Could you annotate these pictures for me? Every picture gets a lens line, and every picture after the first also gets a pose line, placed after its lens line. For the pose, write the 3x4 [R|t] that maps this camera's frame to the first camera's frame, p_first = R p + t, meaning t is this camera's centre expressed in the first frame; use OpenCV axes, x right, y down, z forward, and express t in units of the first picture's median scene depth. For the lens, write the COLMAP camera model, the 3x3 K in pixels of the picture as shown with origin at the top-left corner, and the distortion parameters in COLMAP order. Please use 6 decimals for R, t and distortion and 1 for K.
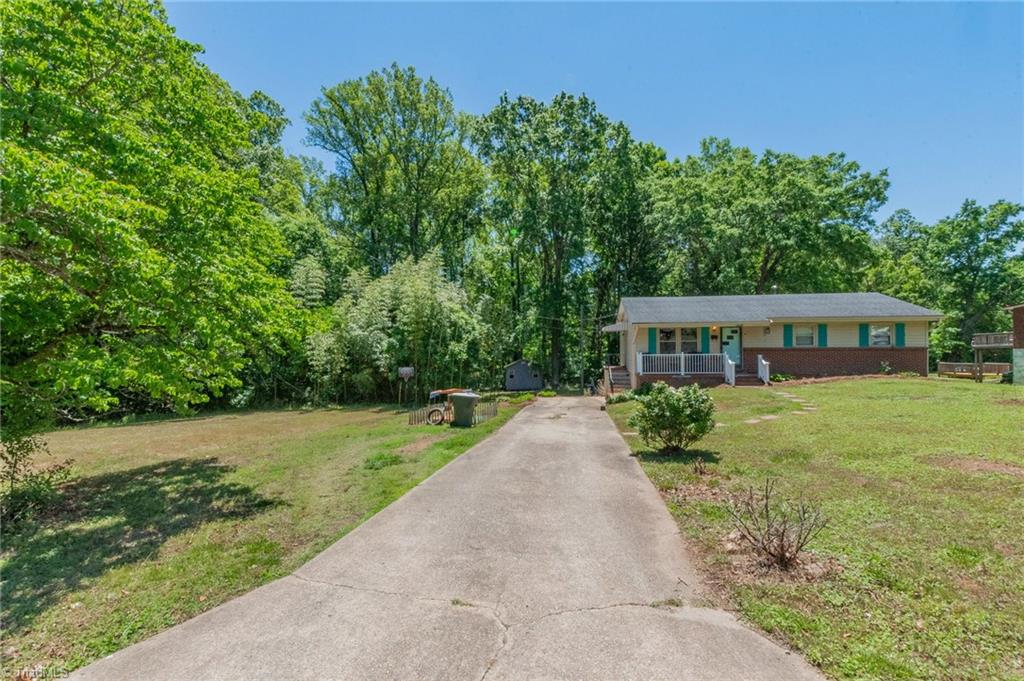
lens RADIAL K [[455.2, 0, 485.5], [0, 455.2, 353.2], [0, 0, 1]] dist [0.008607, -0.000181]
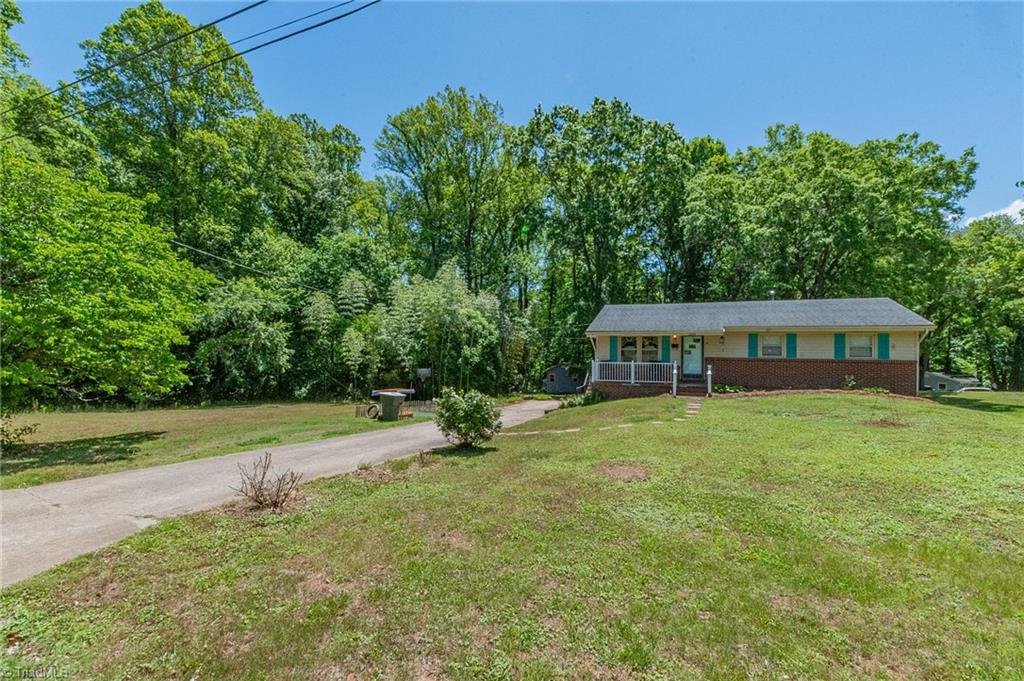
lens RADIAL K [[455.2, 0, 485.5], [0, 455.2, 353.2], [0, 0, 1]] dist [0.008607, -0.000181]
pose [[0.970851, 0.016227, -0.239133, 0.217805], [-0.016726, 0.999860, -0.000059, -0.008011], [0.239099, 0.004057, 0.970987, -0.036725]]
